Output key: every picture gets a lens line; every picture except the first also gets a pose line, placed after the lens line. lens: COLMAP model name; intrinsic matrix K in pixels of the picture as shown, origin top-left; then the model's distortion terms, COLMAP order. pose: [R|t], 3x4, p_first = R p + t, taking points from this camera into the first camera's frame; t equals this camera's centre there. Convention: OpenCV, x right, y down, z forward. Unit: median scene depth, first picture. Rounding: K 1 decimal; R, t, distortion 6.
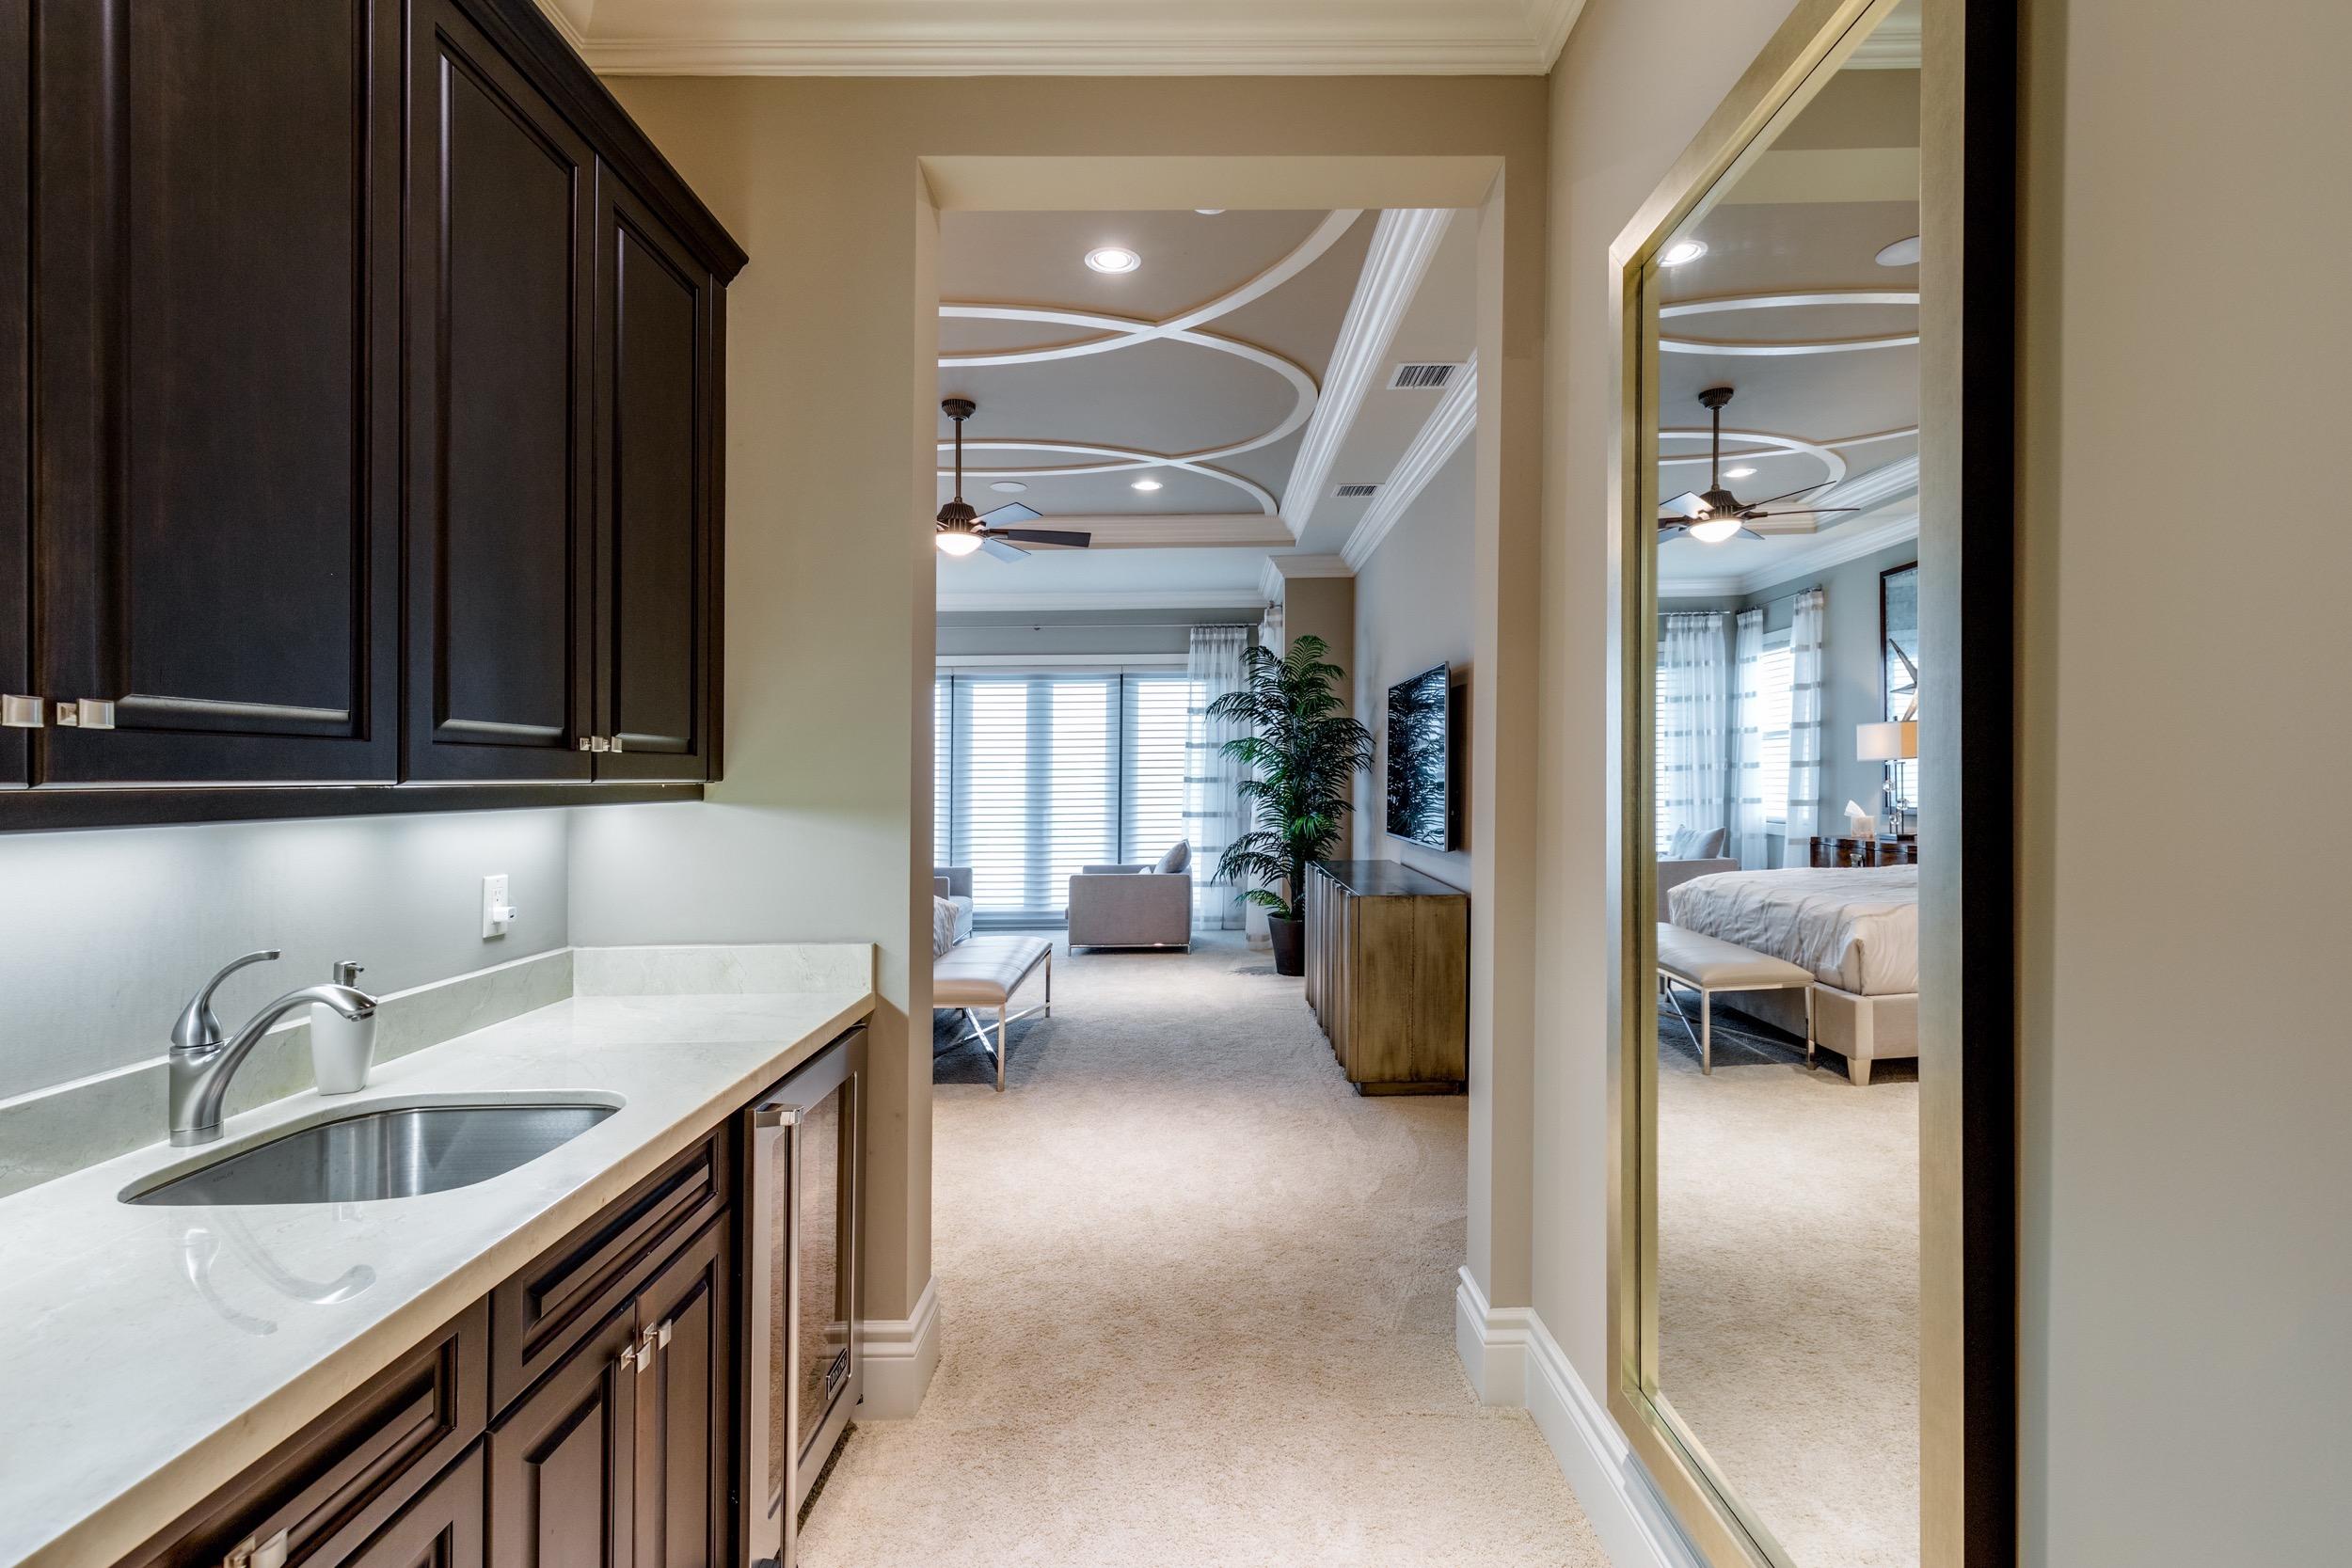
lens RADIAL K [[1051.6, 0, 1178.2], [0, 1051.6, 773.0], [0, 0, 1]] dist [-0.000535, -0.000339]
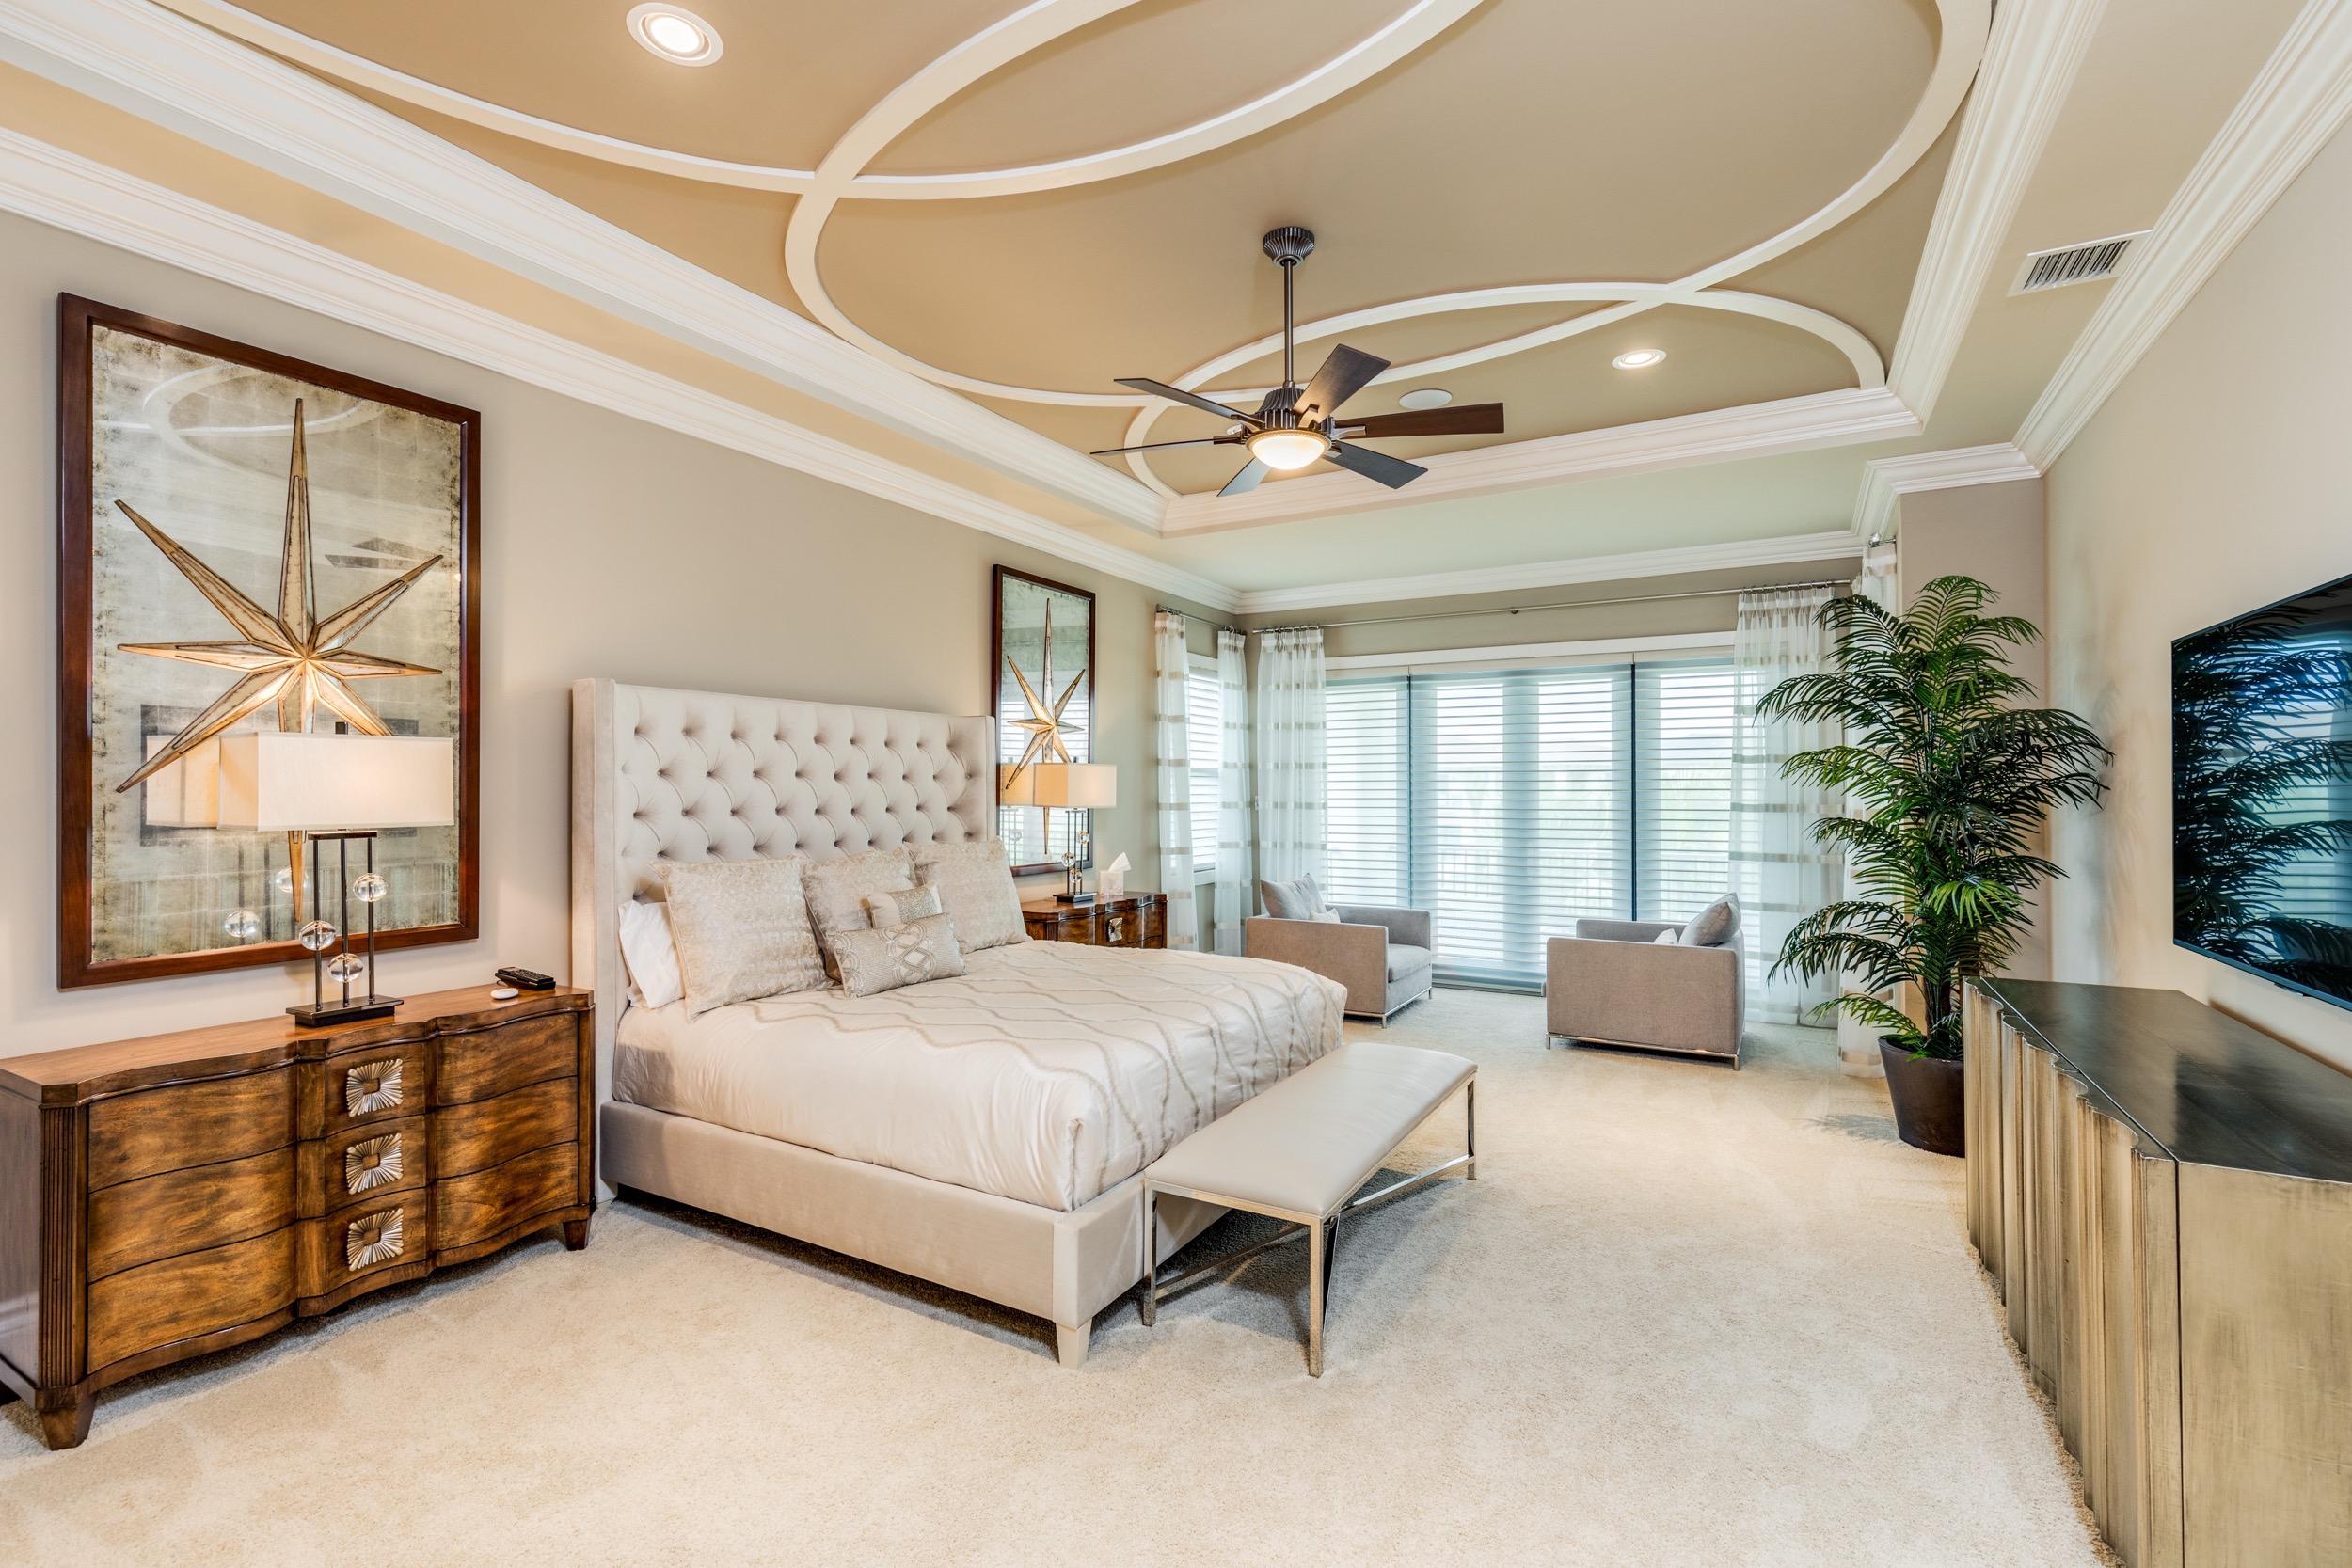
lens RADIAL K [[1051.6, 0, 1143.0], [0, 1051.6, 744.5], [0, 0, 1]] dist [-0.000535, -0.000339]
pose [[0.867638, -0.012497, -0.497039, 0.020420], [-0.007077, 0.999272, -0.037480, -0.008872], [0.497146, 0.036037, 0.866918, 0.255582]]
